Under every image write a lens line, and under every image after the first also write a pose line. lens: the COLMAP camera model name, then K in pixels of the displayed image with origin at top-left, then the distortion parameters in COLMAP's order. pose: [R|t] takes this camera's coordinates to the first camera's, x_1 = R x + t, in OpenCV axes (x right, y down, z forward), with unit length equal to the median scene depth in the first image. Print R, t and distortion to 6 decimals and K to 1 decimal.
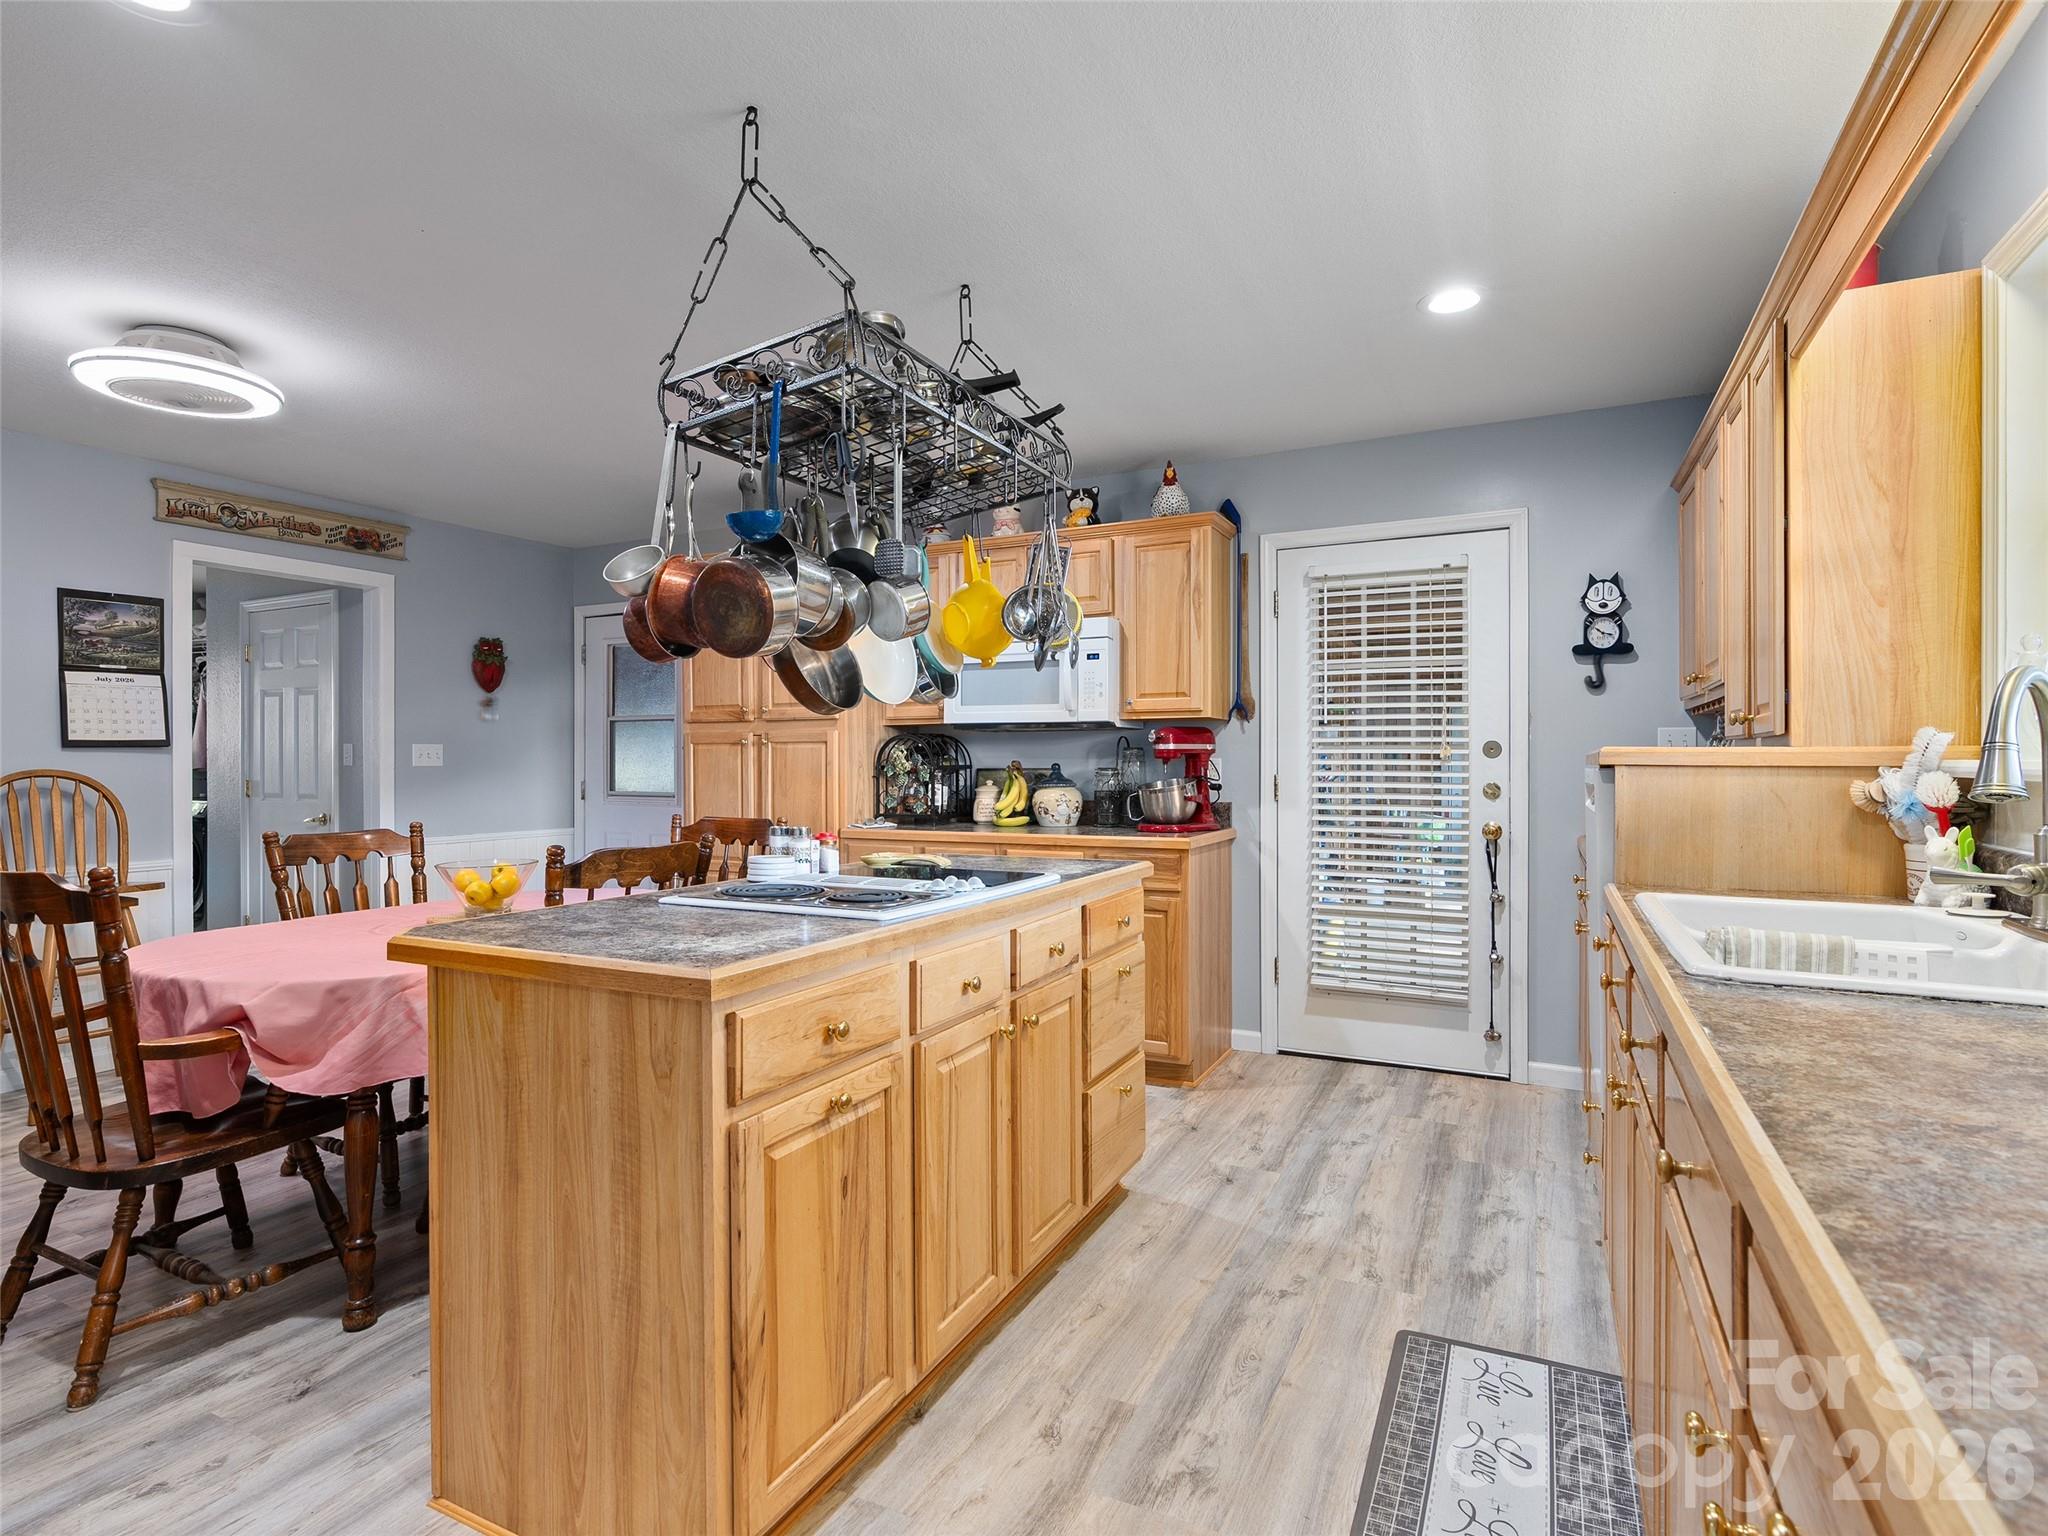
lens RADIAL K [[1034.3, 0, 1022.4], [0, 1034.3, 768.0], [0, 0, 1]] dist [-0.011624, 0.004887]
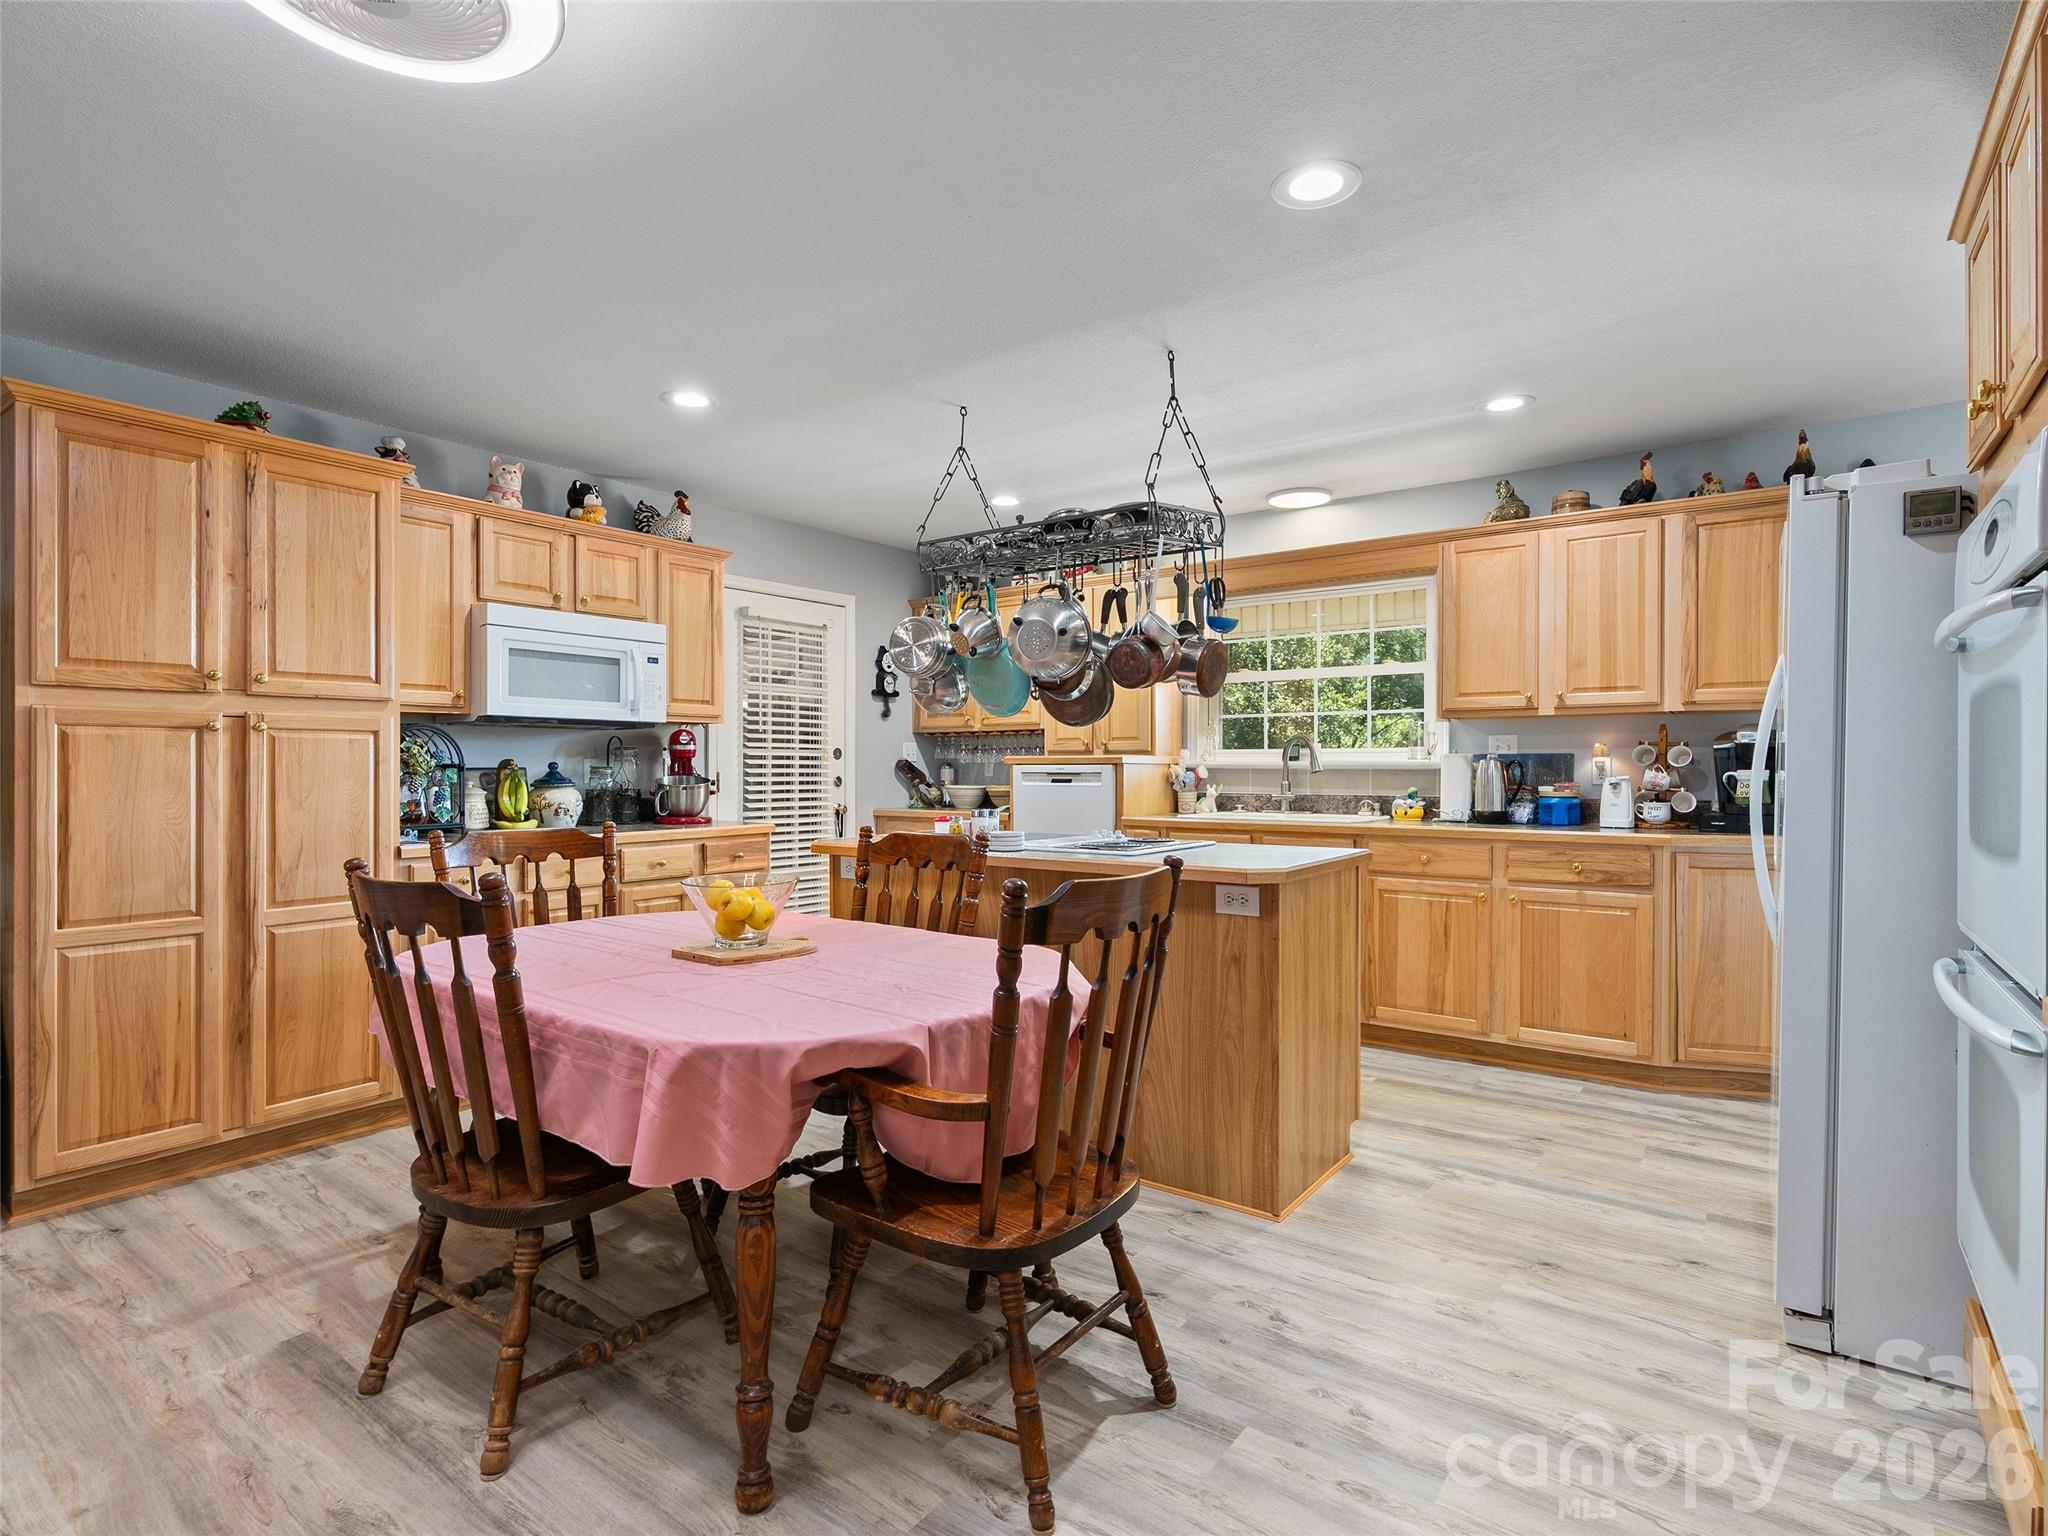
lens RADIAL K [[1034.3, 0, 1019.7], [0, 1034.3, 766.1], [0, 0, 1]] dist [-0.011624, 0.004887]
pose [[0.174979, 0.000435, 0.984572, -0.556962], [0.004934, 0.999987, -0.001319, 0.001780], [-0.984560, 0.005088, 0.174975, 0.278289]]
